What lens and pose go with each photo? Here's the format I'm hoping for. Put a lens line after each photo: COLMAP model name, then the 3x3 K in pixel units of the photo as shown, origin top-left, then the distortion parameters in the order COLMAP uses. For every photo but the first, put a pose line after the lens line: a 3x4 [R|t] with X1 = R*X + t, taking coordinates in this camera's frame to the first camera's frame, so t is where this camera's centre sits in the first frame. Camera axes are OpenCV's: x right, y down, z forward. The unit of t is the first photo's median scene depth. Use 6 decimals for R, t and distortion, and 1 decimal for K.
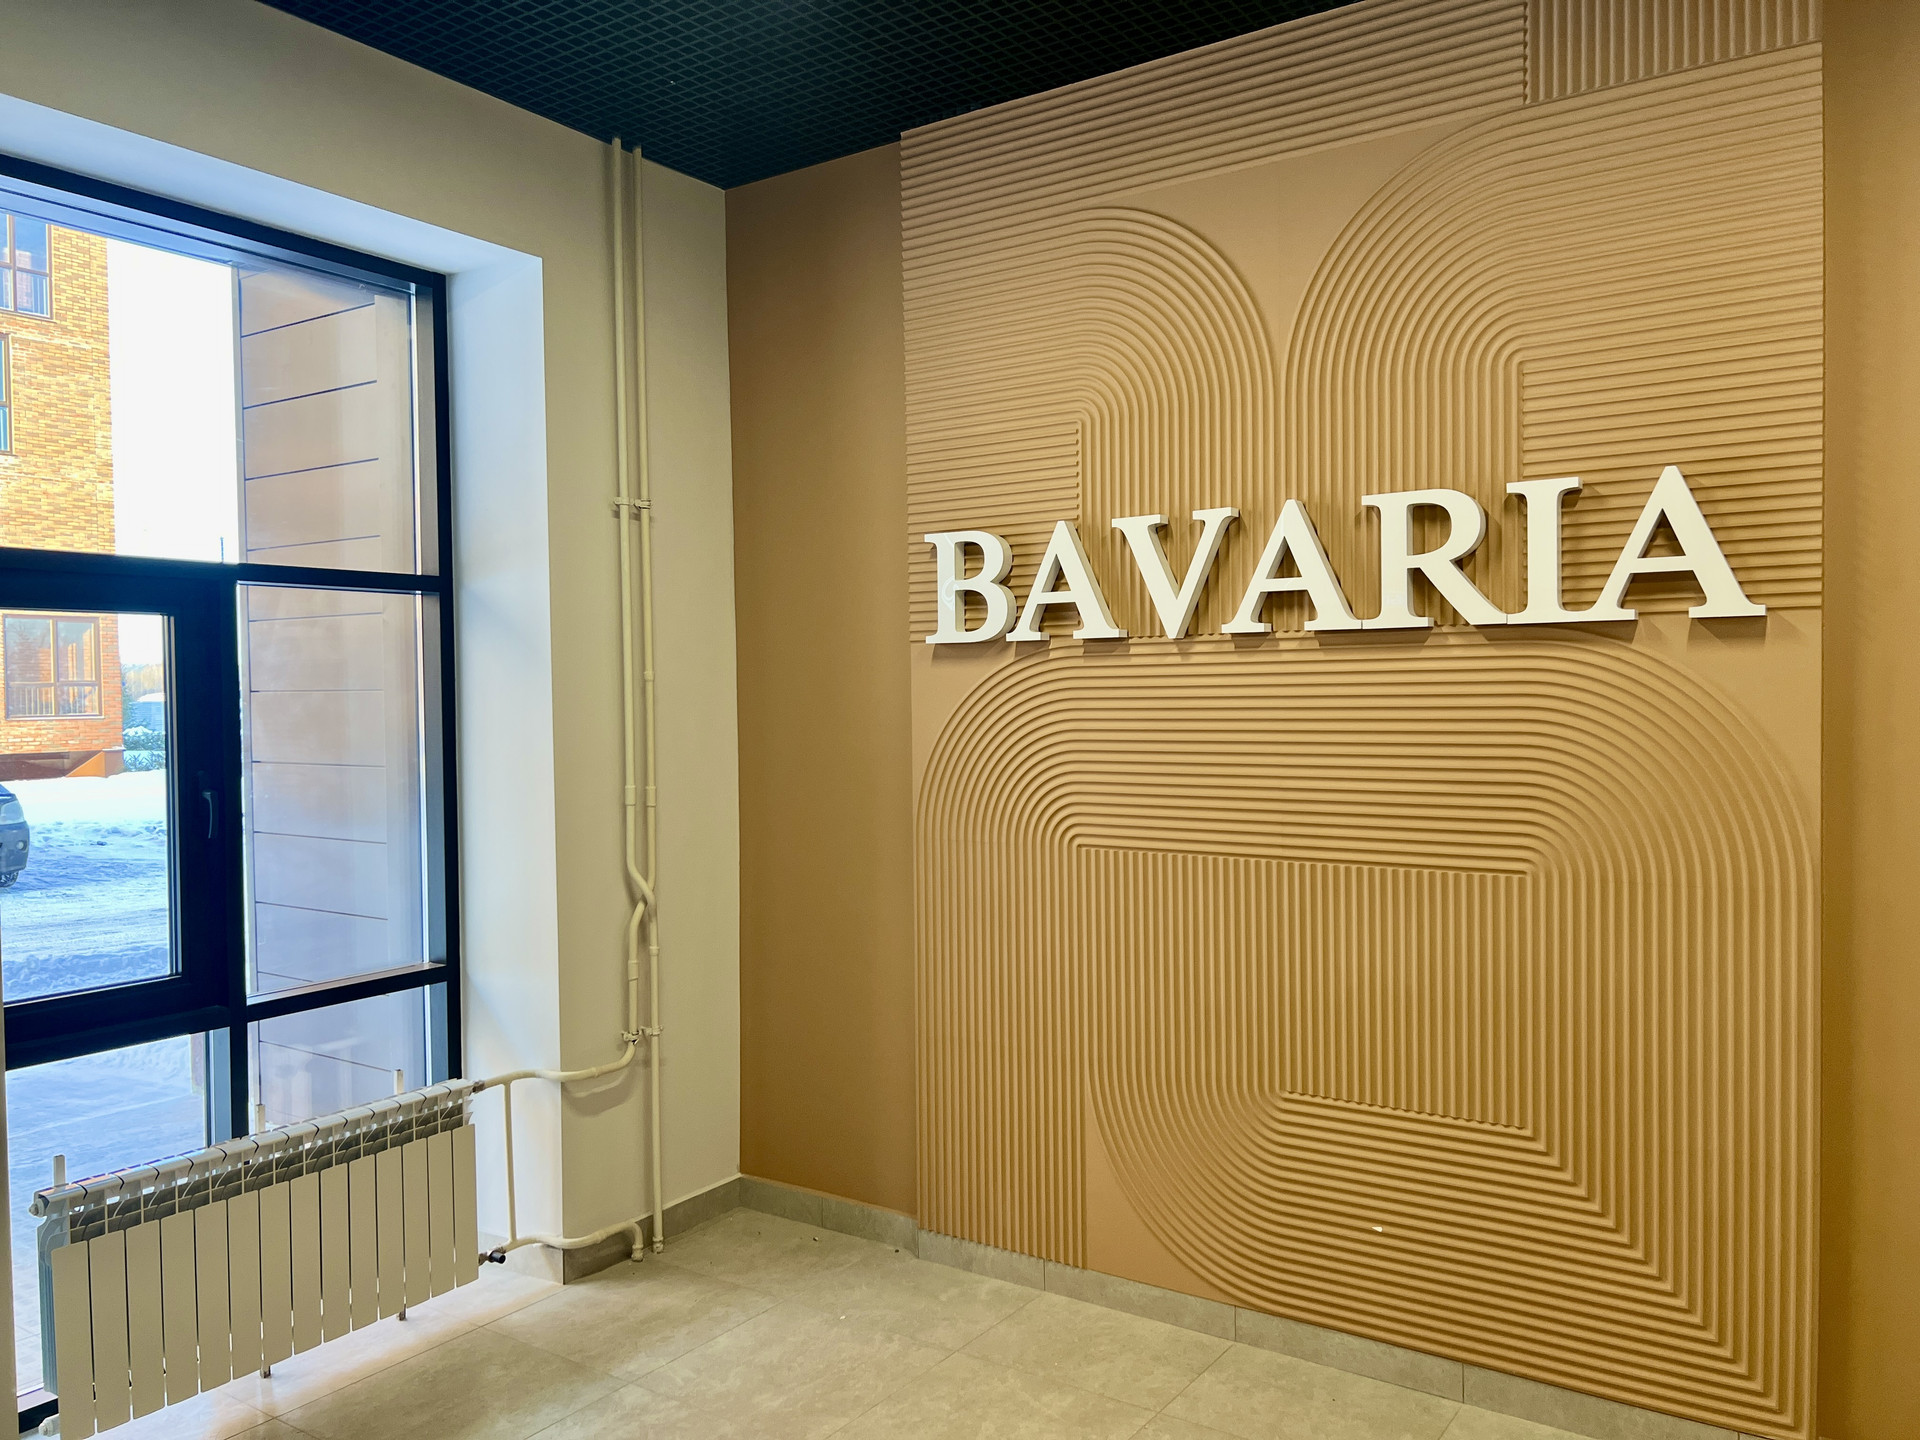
lens RADIAL K [[1468.8, 0, 908.8], [0, 1468.8, 733.2], [0, 0, 1]] dist [0.062652, -0.060222]
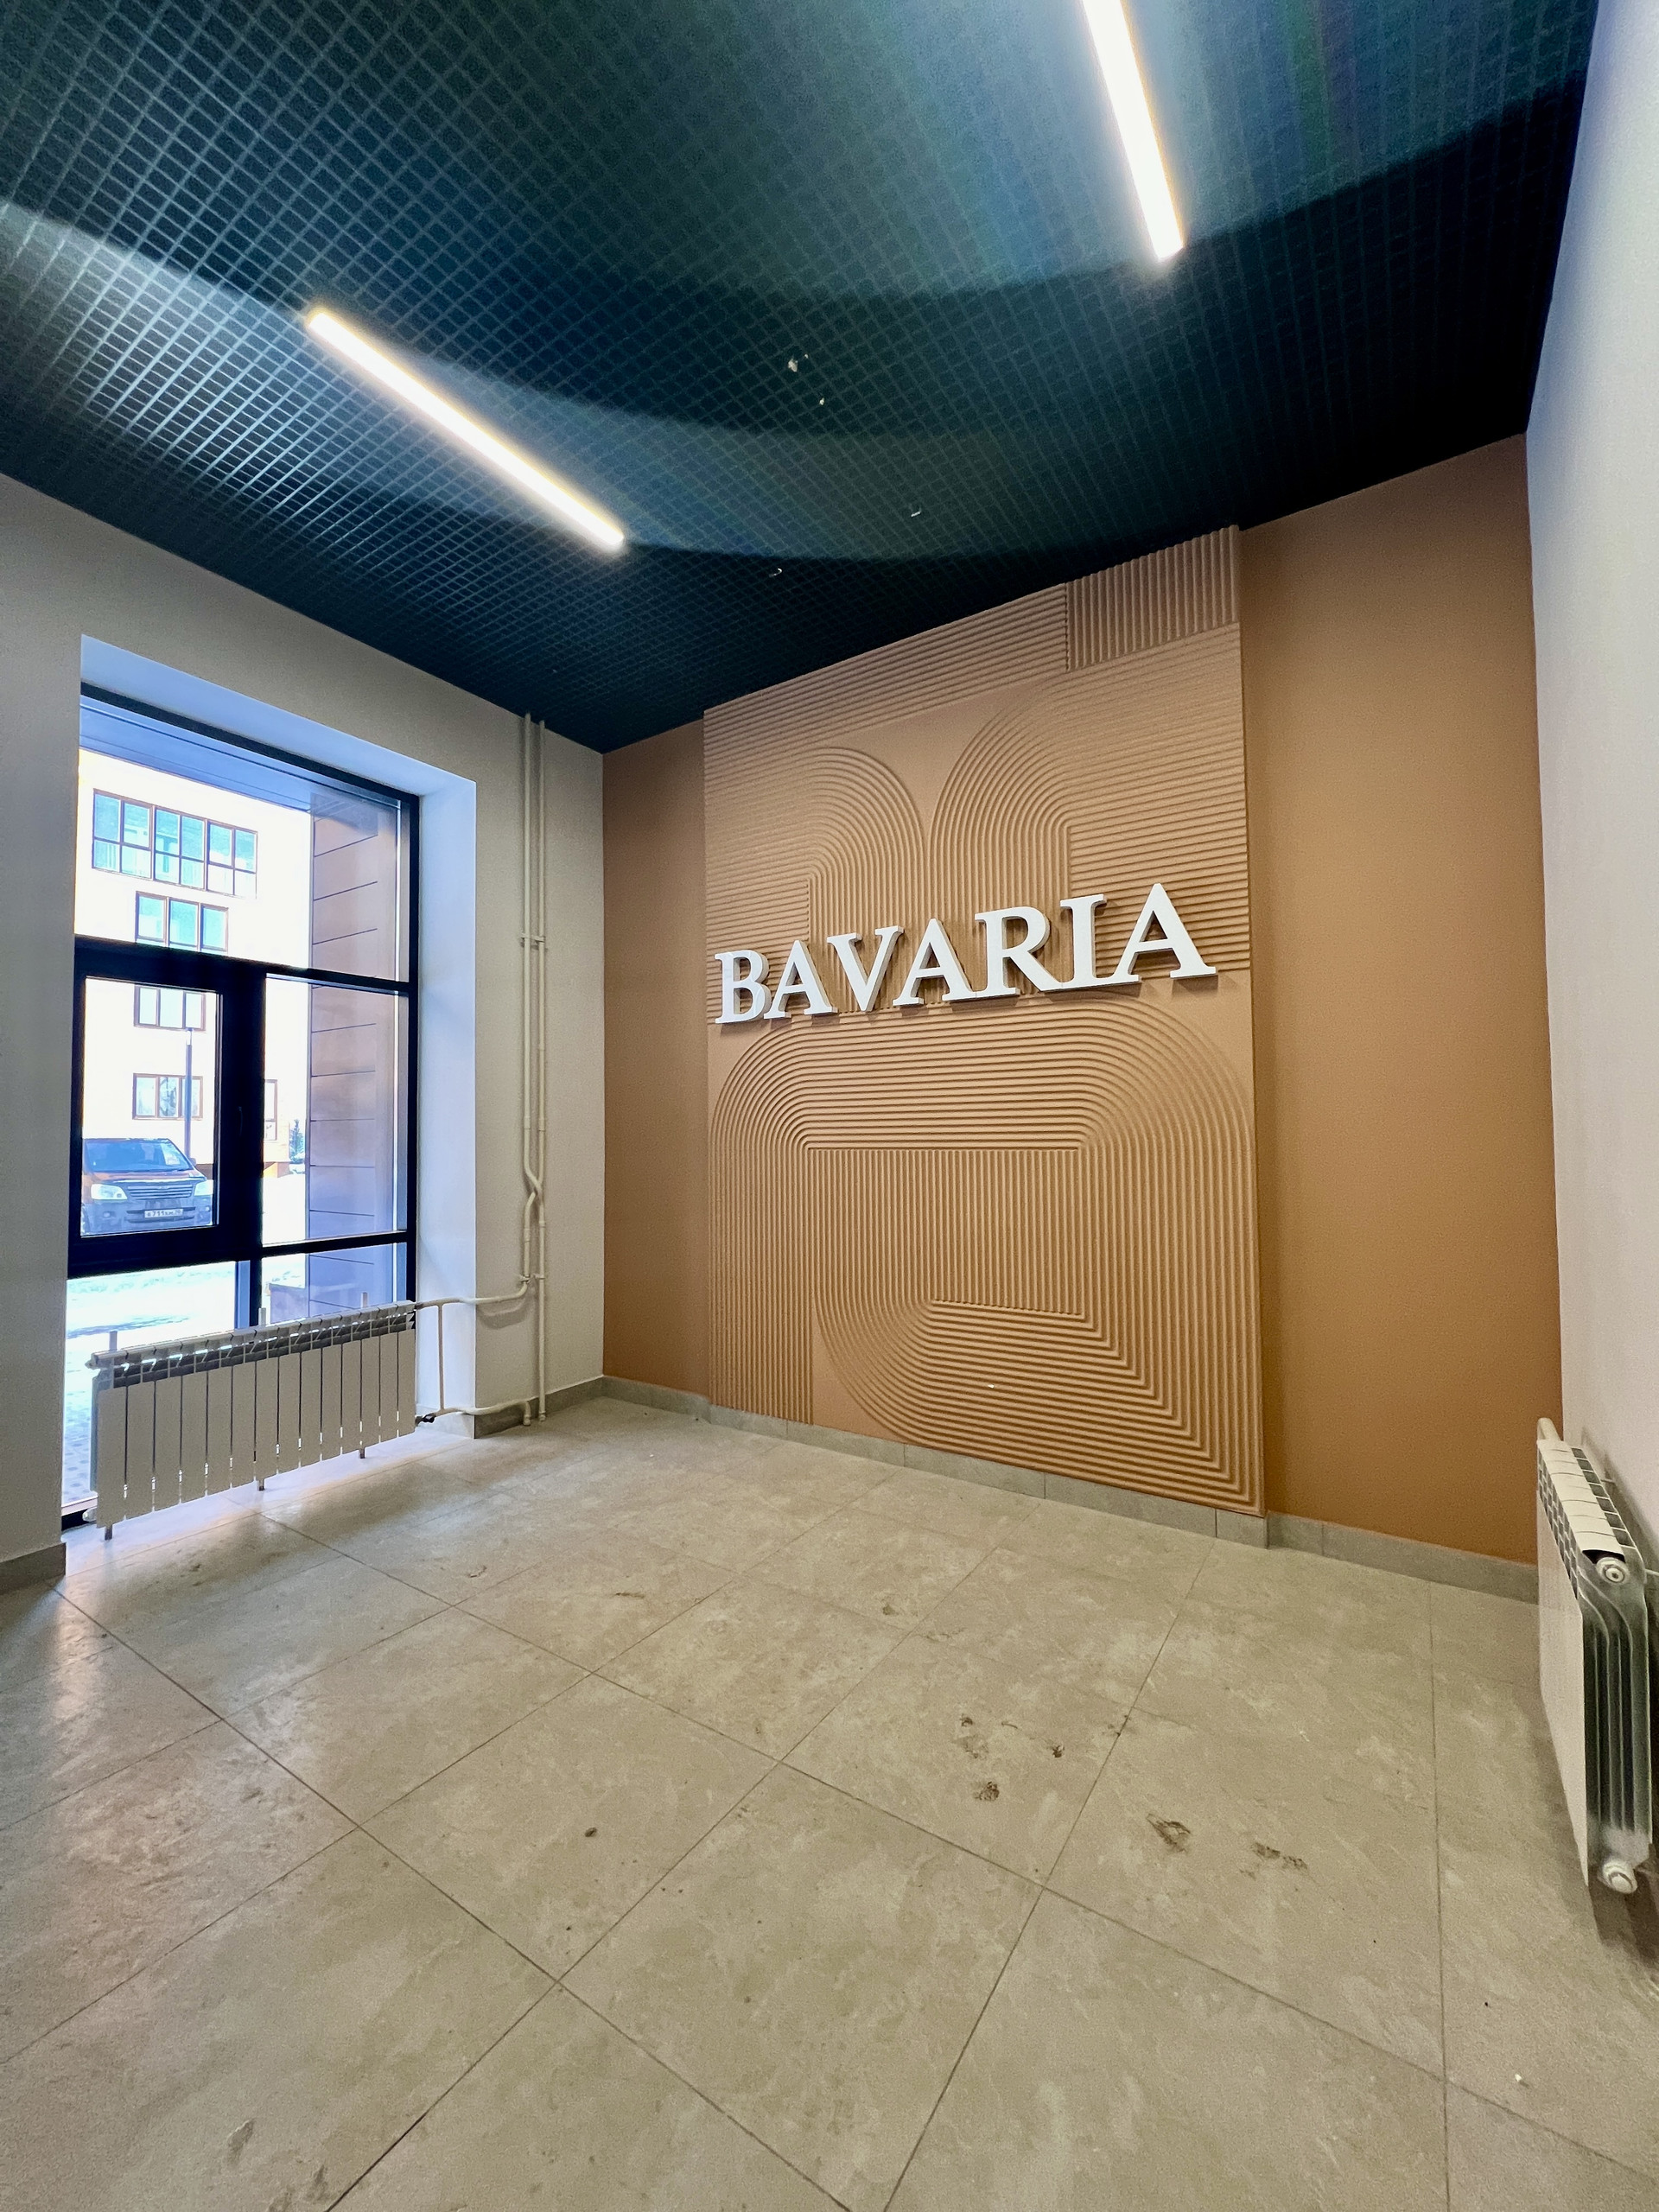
lens RADIAL K [[888.7, 0, 813.7], [0, 888.7, 1117.6], [0, 0, 1]] dist [0.000766, 0.000368]
pose [[0.999845, 0.002611, 0.017427, 0.107271], [-0.001511, 0.998022, -0.062842, 0.106205], [-0.017556, 0.062806, 0.997871, 0.063624]]
